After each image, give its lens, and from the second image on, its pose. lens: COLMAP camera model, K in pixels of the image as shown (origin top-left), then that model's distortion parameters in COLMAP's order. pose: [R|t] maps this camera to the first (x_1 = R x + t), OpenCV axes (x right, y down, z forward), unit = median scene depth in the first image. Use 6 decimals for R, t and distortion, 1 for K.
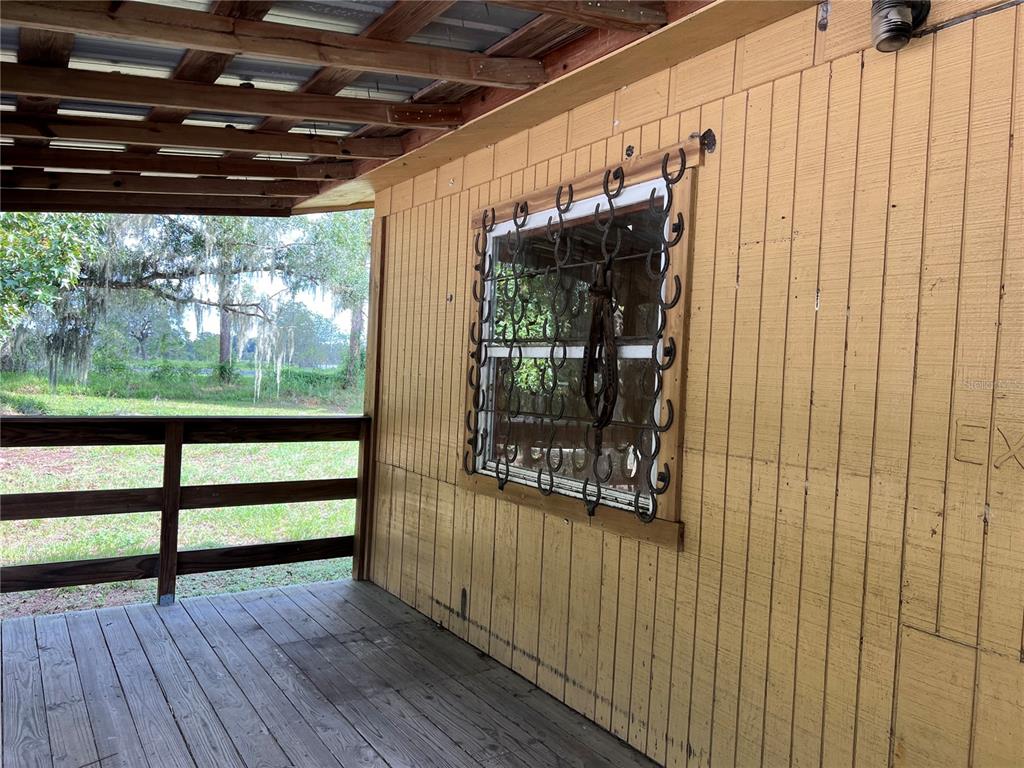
lens RADIAL K [[767.6, 0, 512.0], [0, 767.6, 384.0], [0, 0, 1]] dist [0.065141, -0.071516]
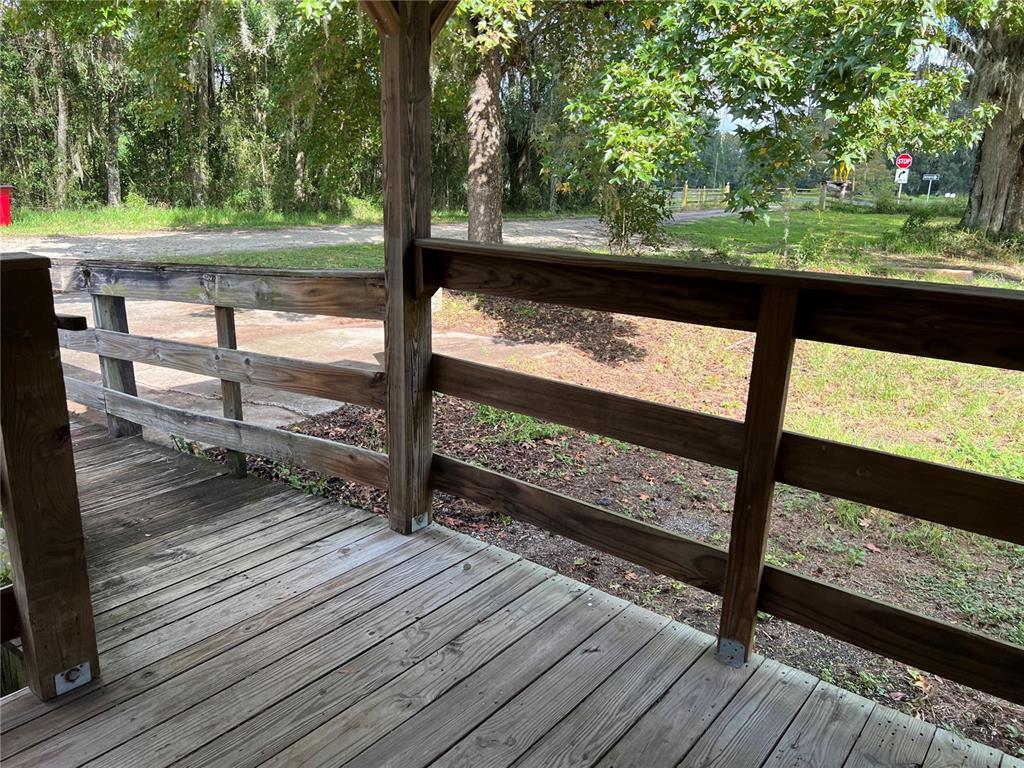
lens RADIAL K [[767.6, 0, 512.0], [0, 767.6, 384.0], [0, 0, 1]] dist [0.065141, -0.071516]
pose [[0.303486, 0.209250, -0.929575, -0.070231], [-0.027559, 0.977108, 0.210952, 0.016170], [0.952437, -0.038403, 0.302306, 0.734577]]
